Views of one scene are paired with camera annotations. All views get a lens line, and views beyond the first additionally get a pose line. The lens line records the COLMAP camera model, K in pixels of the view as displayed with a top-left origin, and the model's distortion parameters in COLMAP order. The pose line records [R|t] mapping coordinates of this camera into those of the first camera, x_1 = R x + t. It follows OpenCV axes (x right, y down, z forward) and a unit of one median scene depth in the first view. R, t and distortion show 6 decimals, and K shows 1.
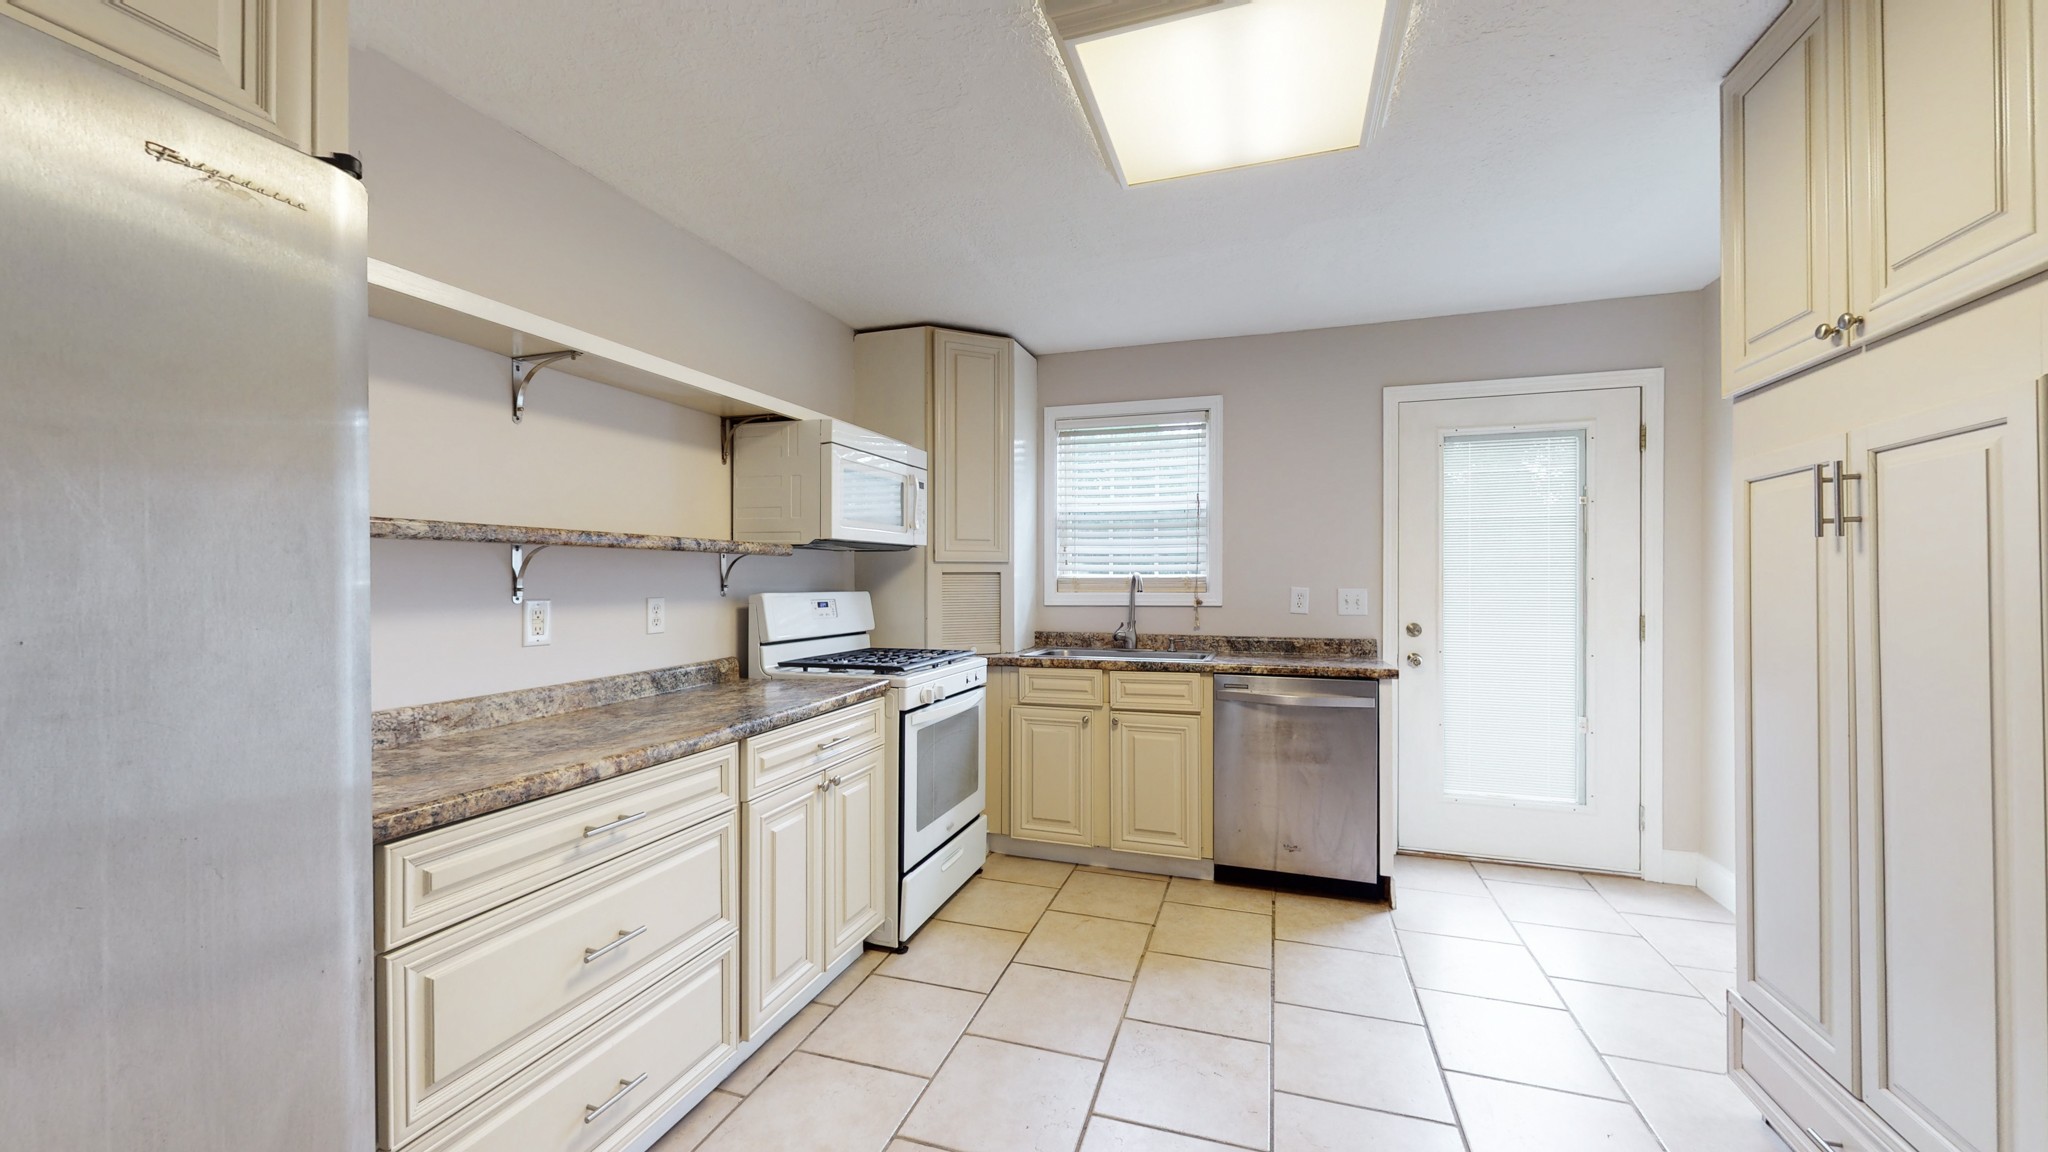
lens RADIAL K [[752.9, 0, 1024.1], [0, 752.9, 578.5], [0, 0, 1]] dist [0.000276, 0.000011]
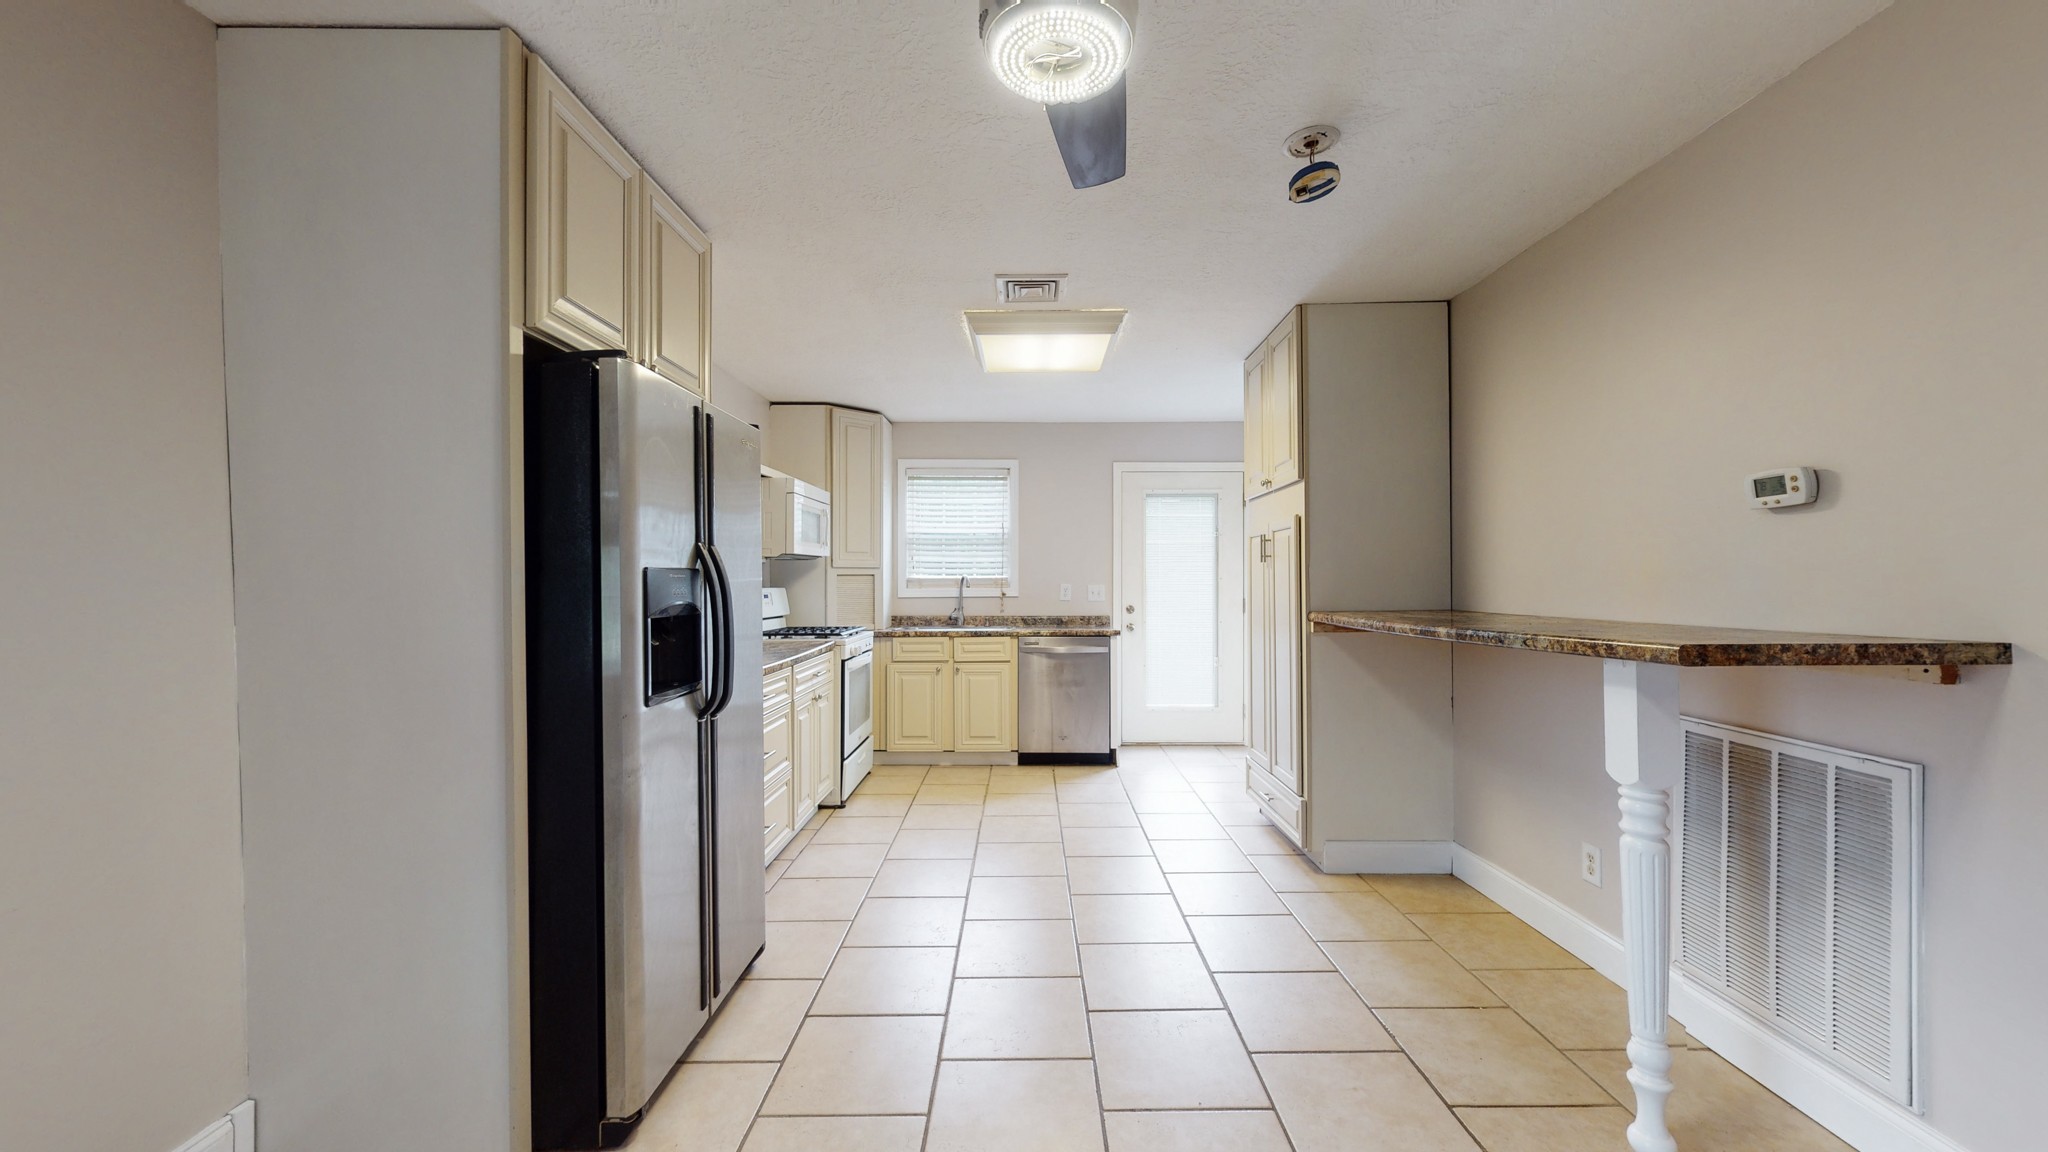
lens RADIAL K [[752.9, 0, 1024.1], [0, 752.9, 578.5], [0, 0, 1]] dist [0.000276, 0.000011]
pose [[0.950322, -0.000829, 0.311268, -0.239418], [0.001110, 0.999999, -0.000727, 0.000977], [-0.311268, 0.001037, 0.950322, -0.546307]]
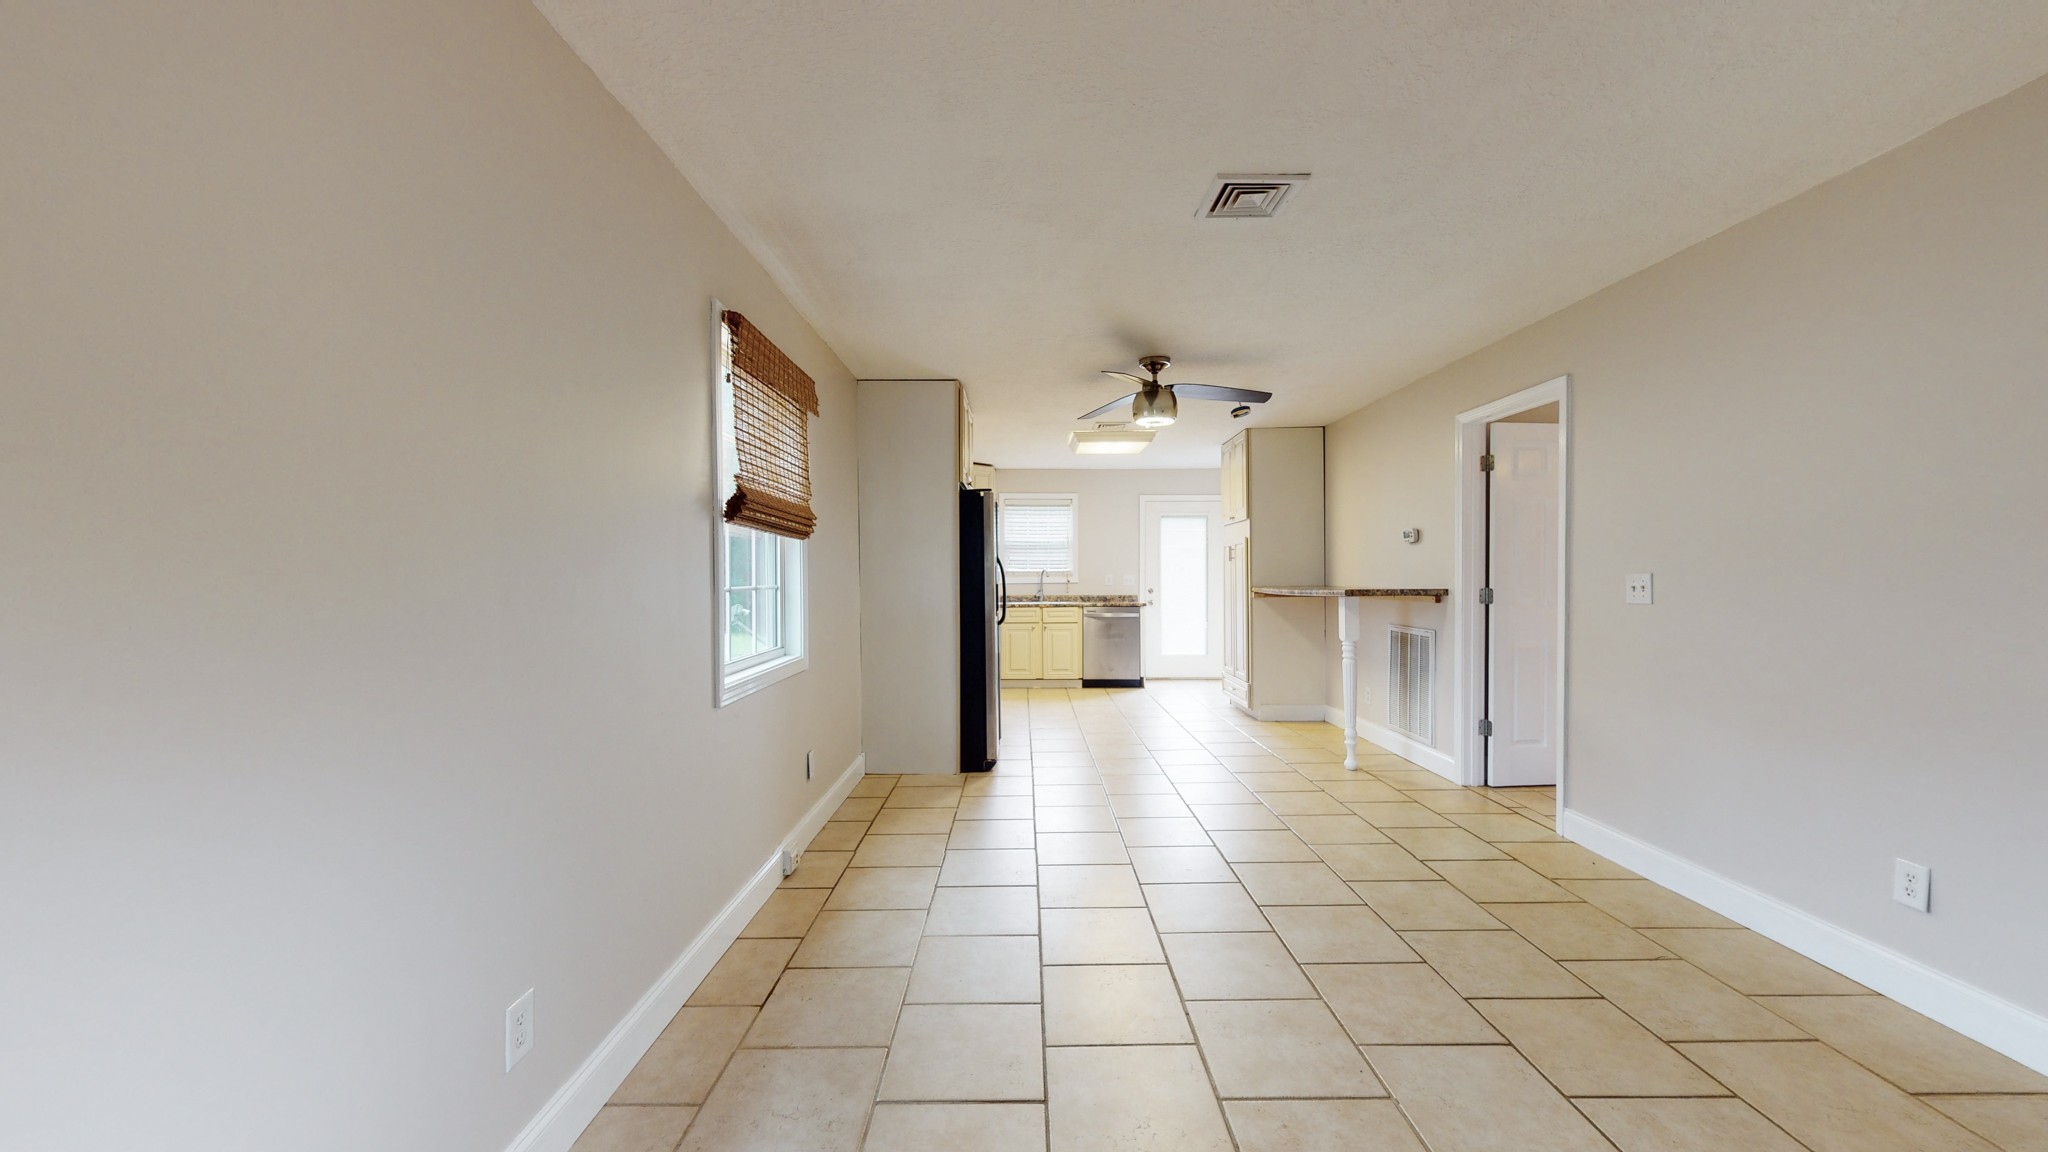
lens RADIAL K [[752.9, 0, 1024.1], [0, 752.9, 578.5], [0, 0, 1]] dist [0.000276, 0.000011]
pose [[0.949408, -0.005078, 0.314005, -0.746446], [0.003124, 0.999972, 0.006726, 0.008029], [-0.314030, -0.005405, 0.949398, -1.391186]]
